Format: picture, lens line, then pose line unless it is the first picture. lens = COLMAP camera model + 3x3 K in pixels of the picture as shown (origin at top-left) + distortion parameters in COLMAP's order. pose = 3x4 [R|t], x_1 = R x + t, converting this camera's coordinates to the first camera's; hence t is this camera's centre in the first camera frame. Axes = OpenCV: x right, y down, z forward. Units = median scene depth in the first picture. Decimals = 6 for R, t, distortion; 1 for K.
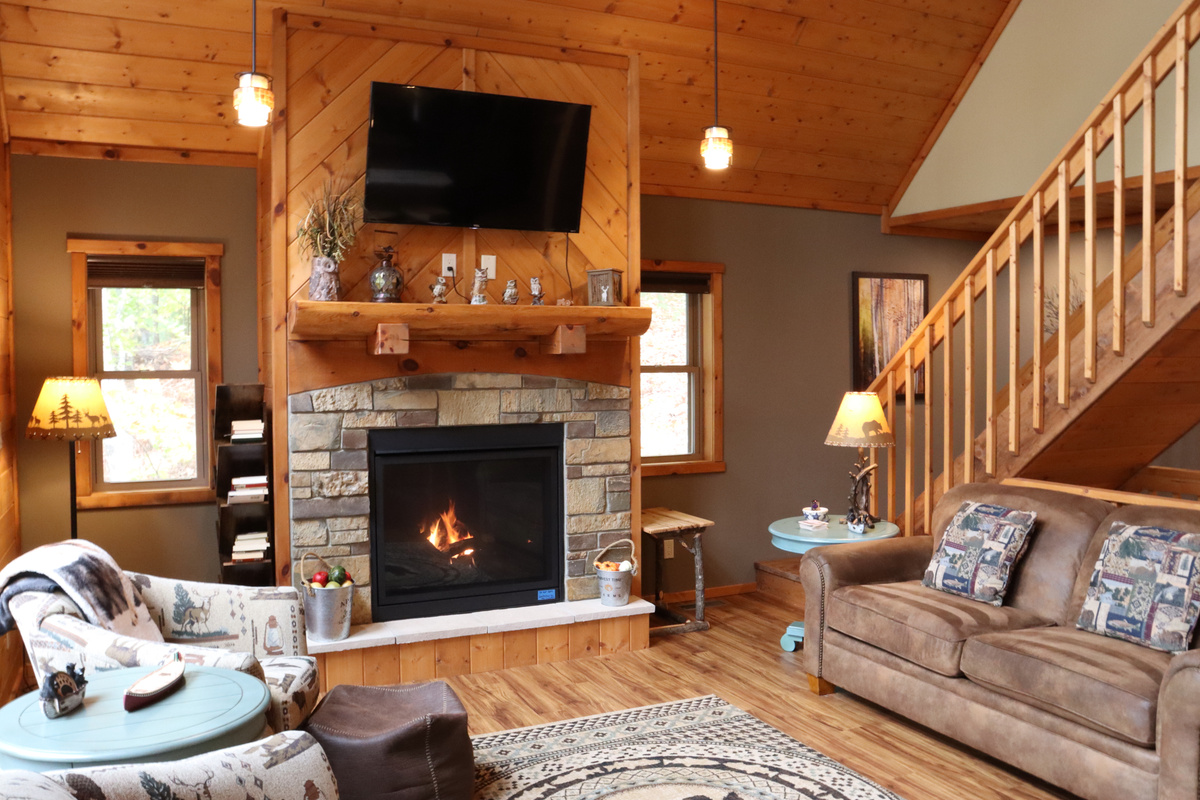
lens RADIAL K [[983.5, 0, 624.3], [0, 983.5, 399.6], [0, 0, 1]] dist [-0.178475, 0.157001]
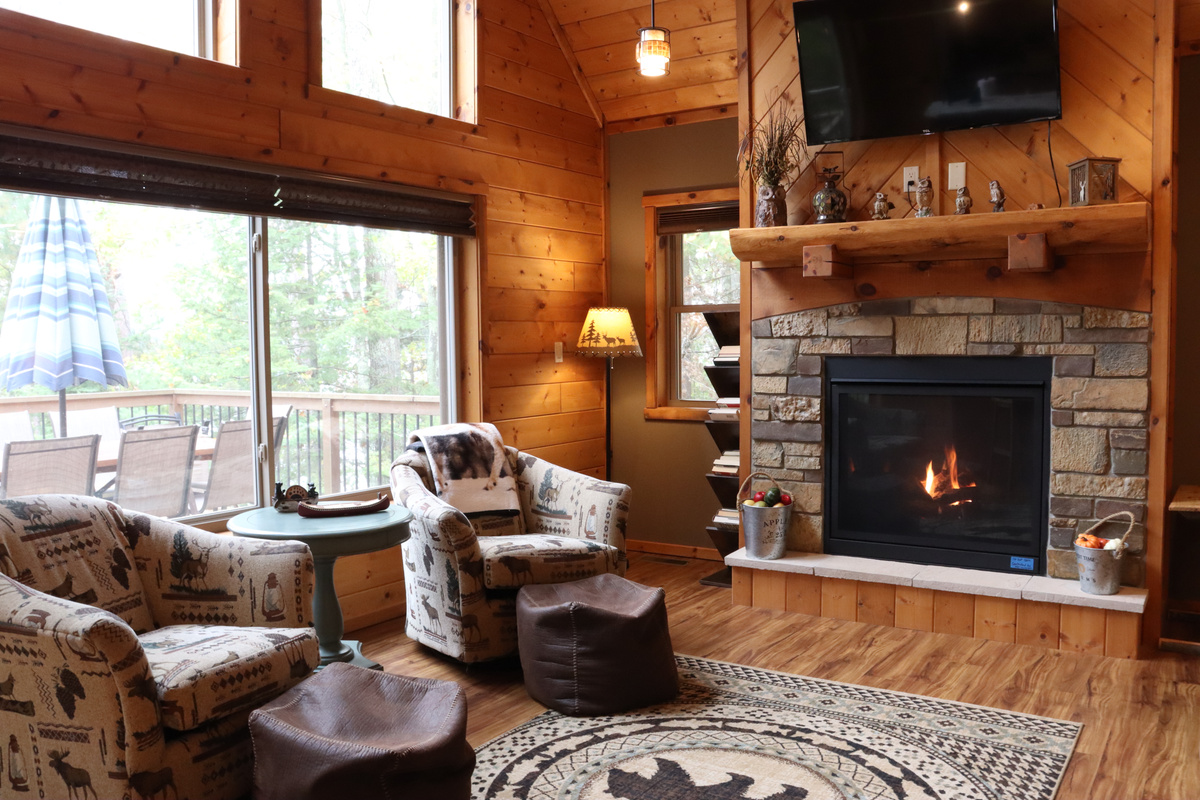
lens RADIAL K [[983.5, 0, 624.3], [0, 983.5, 399.6], [0, 0, 1]] dist [-0.178475, 0.157001]
pose [[0.507277, 0.050323, -0.860312, 0.493062], [-0.022598, 0.998727, 0.045095, 0.035241], [0.861486, -0.003434, 0.507769, 0.329239]]
